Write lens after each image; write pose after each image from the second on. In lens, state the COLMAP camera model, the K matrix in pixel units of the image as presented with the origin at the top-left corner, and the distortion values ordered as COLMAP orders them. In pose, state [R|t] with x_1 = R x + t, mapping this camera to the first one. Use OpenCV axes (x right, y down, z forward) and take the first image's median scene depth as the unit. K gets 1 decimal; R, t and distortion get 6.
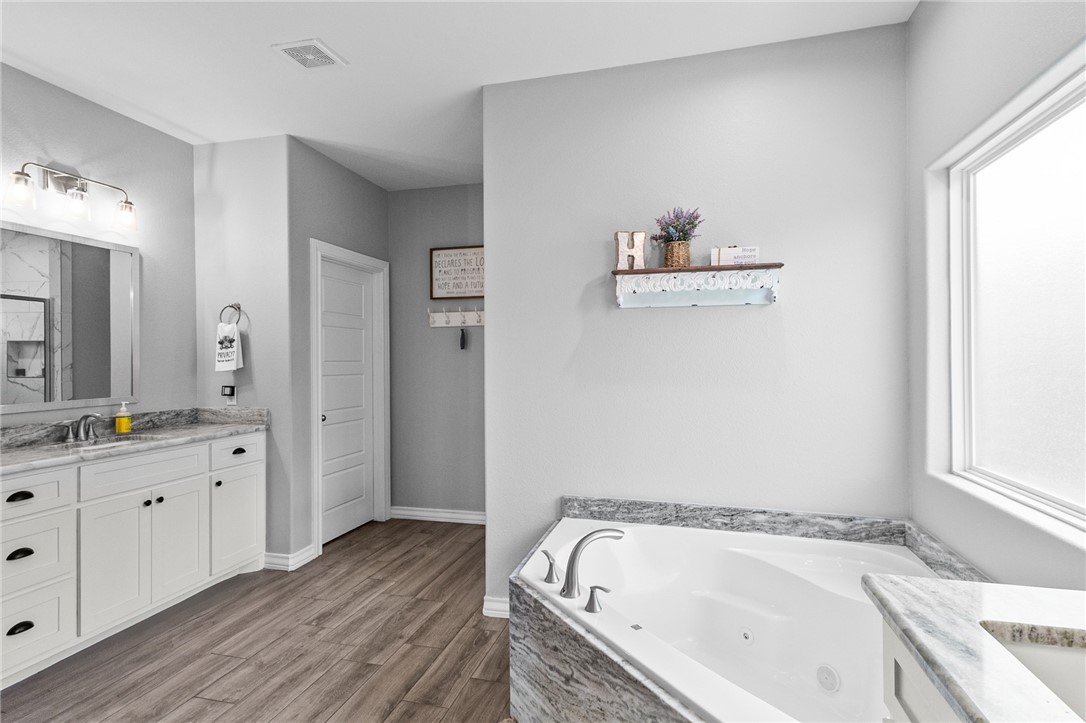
lens RADIAL K [[570.2, 0, 549.0], [0, 570.2, 358.3], [0, 0, 1]] dist [0.045534, 0.000474]
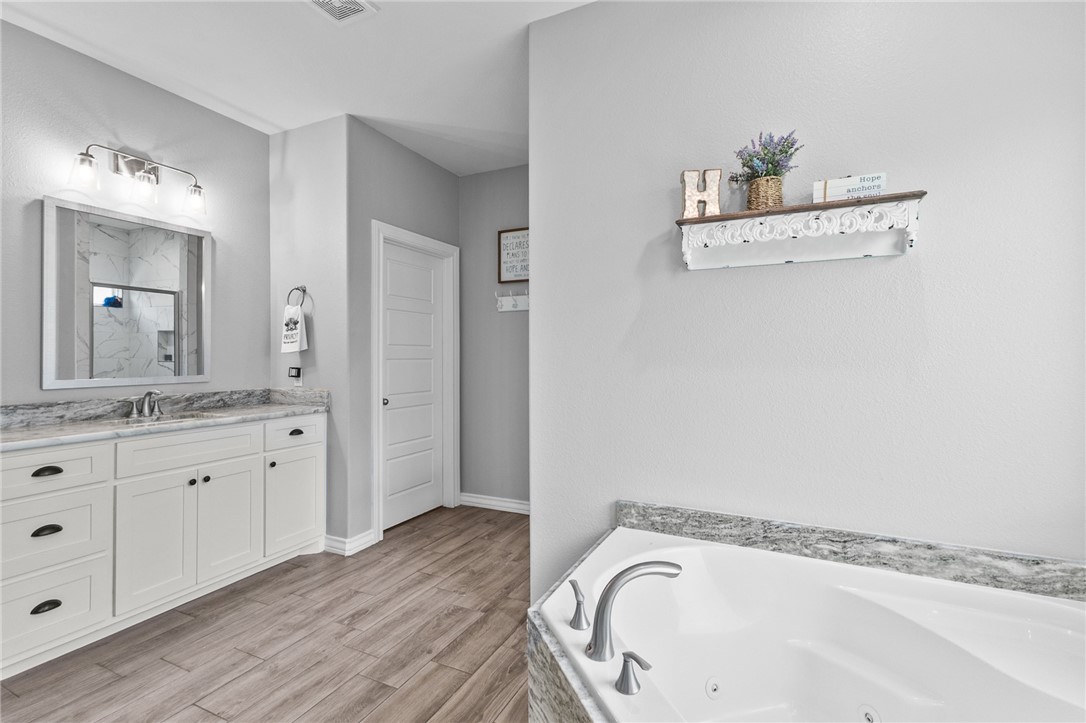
lens RADIAL K [[506.9, 0, 547.6], [0, 506.9, 350.5], [0, 0, 1]] dist [0.026781, 0.000262]
pose [[0.981188, 0.000840, -0.193055, 0.067586], [-0.003068, 0.999932, -0.011244, 0.034011], [0.193032, 0.011625, 0.981124, 0.262518]]
